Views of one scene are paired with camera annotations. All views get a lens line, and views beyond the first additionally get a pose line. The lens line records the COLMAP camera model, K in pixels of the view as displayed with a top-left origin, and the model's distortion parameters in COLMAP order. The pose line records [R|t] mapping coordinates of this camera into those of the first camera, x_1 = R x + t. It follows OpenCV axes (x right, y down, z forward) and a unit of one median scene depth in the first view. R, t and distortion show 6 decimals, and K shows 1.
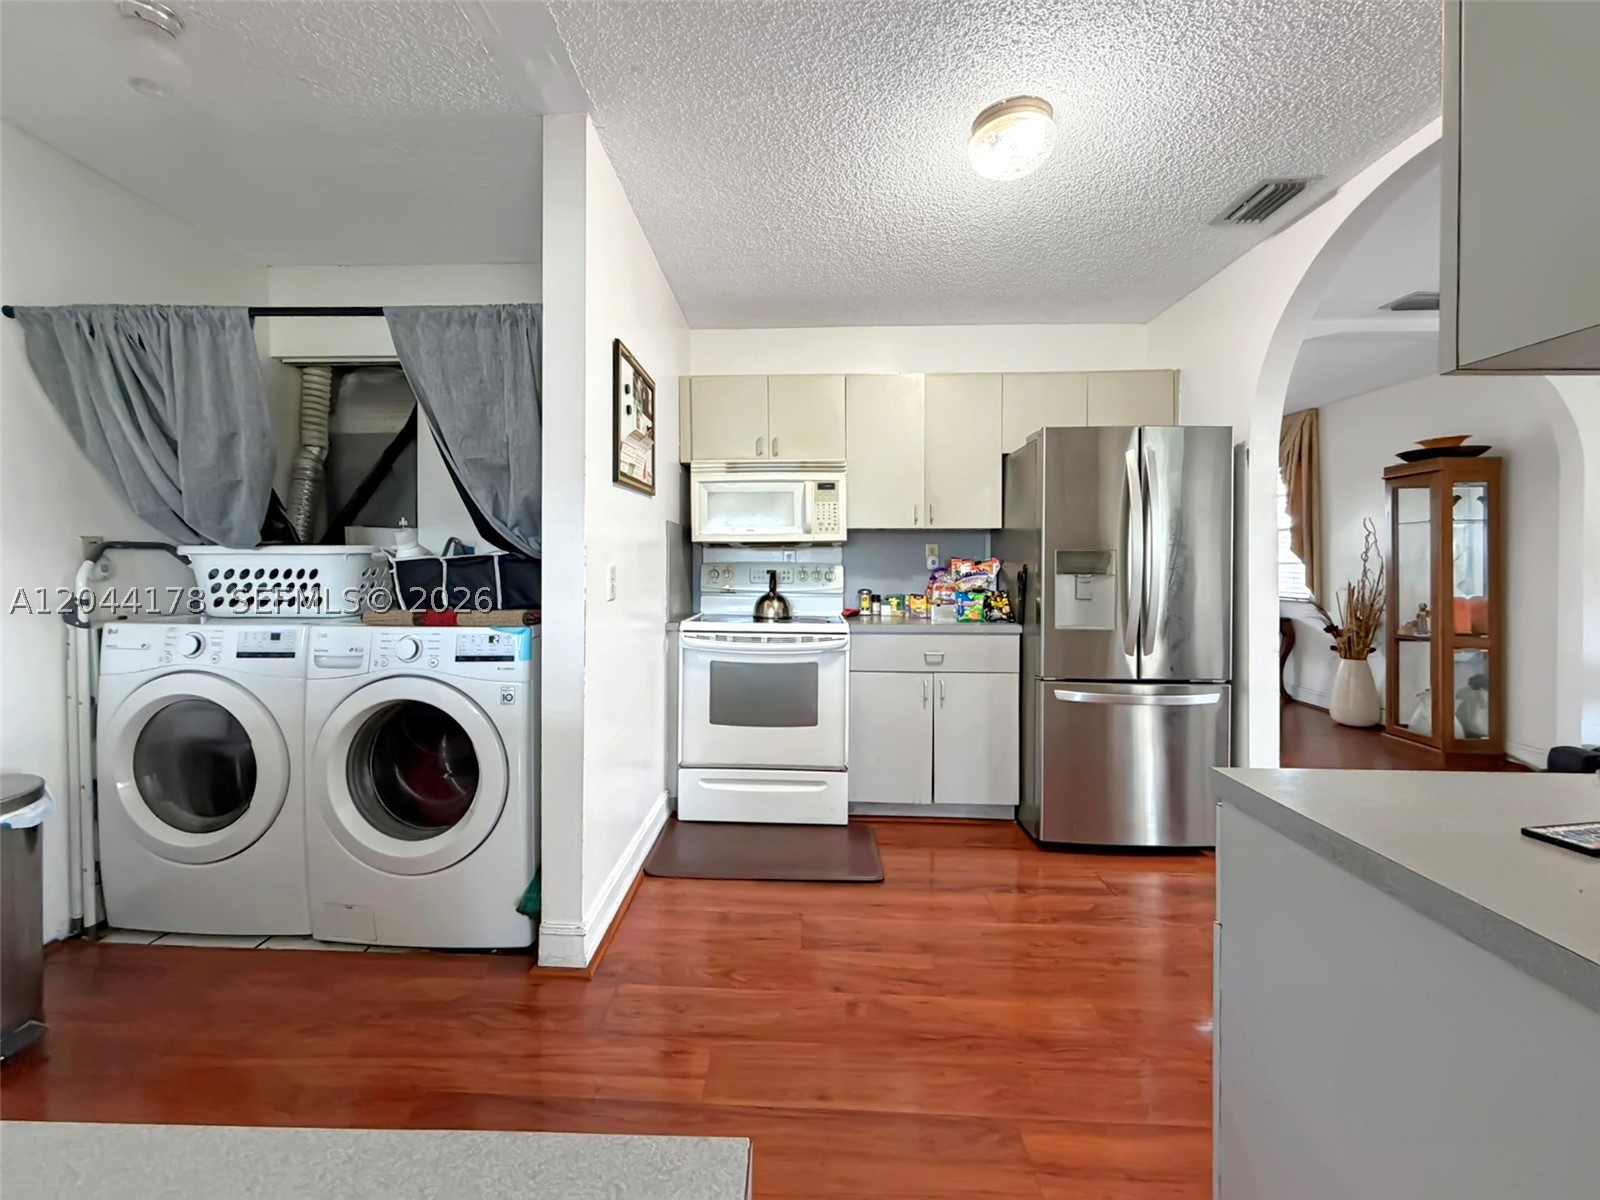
lens RADIAL K [[646.0, 0, 792.4], [0, 646.0, 570.5], [0, 0, 1]] dist [0.001114, -0.000309]
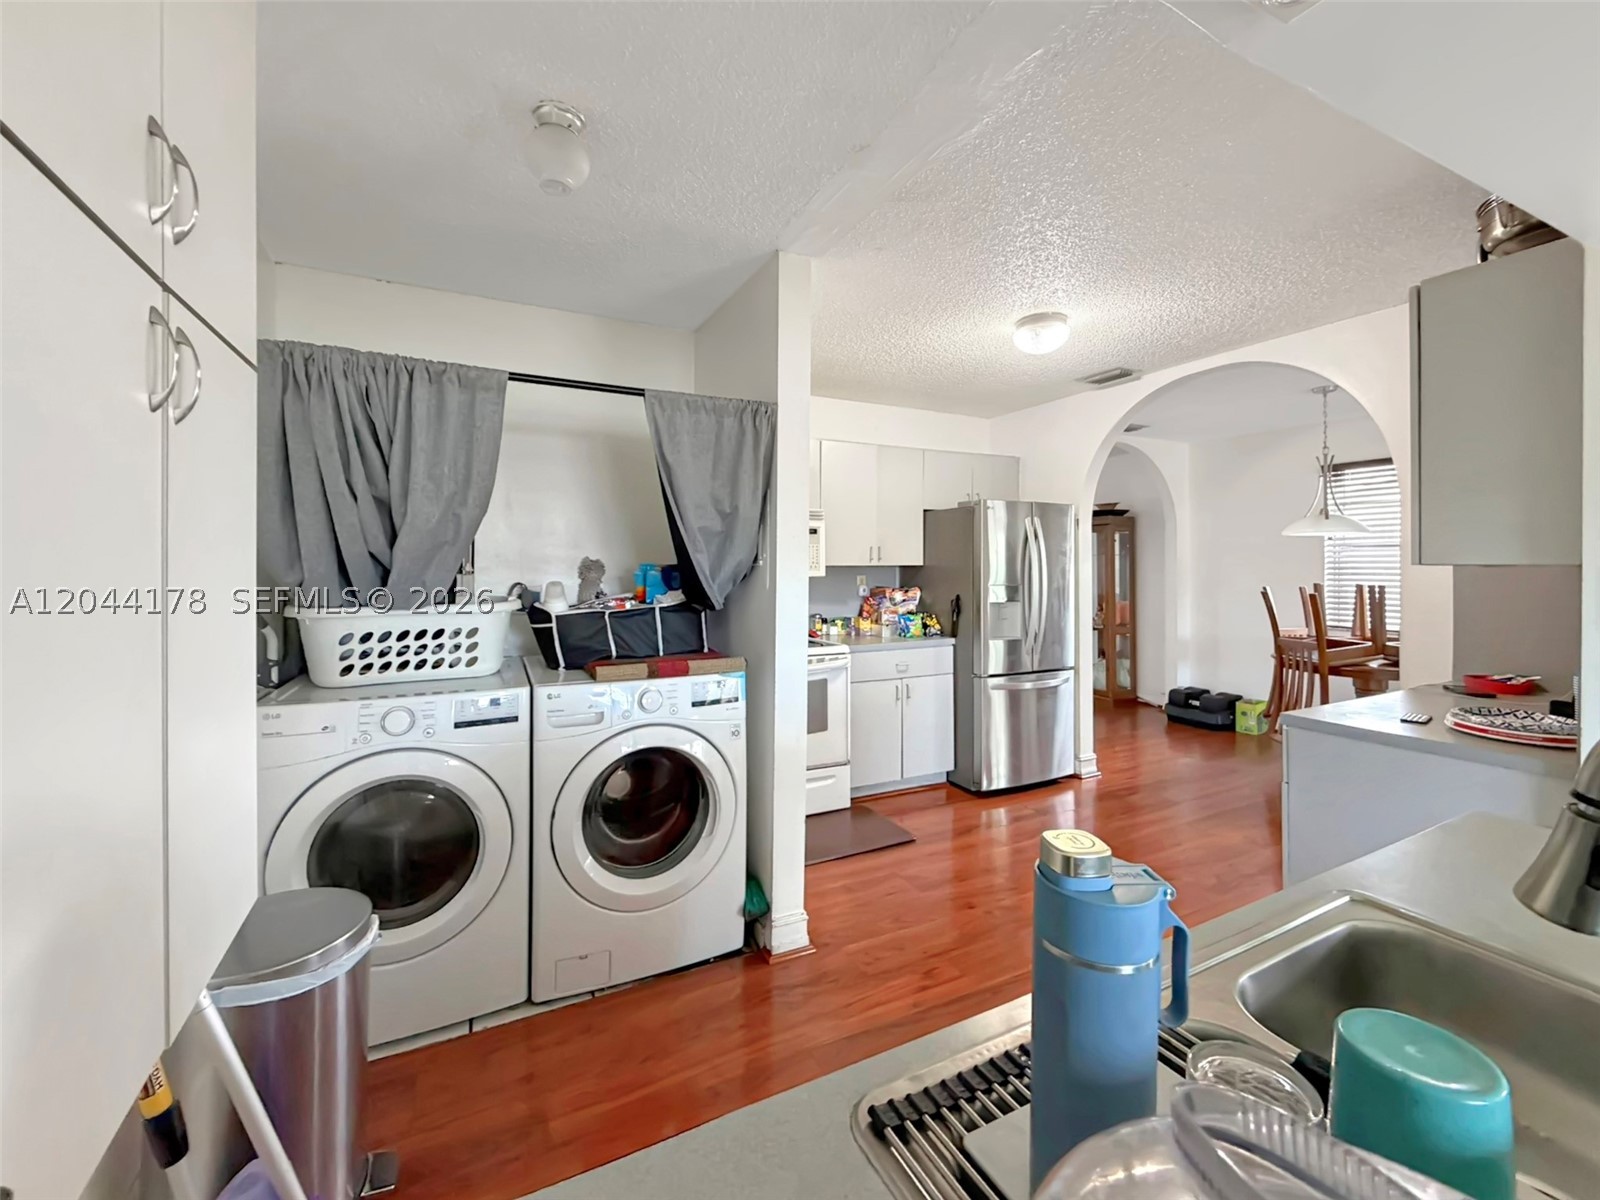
lens RADIAL K [[646.0, 0, 803.2], [0, 646.0, 562.7], [0, 0, 1]] dist [0.001114, -0.000309]
pose [[0.877822, -0.001627, 0.478984, -0.588170], [0.008255, 0.999897, -0.011734, -0.063237], [-0.478916, 0.014254, 0.877745, -0.054642]]
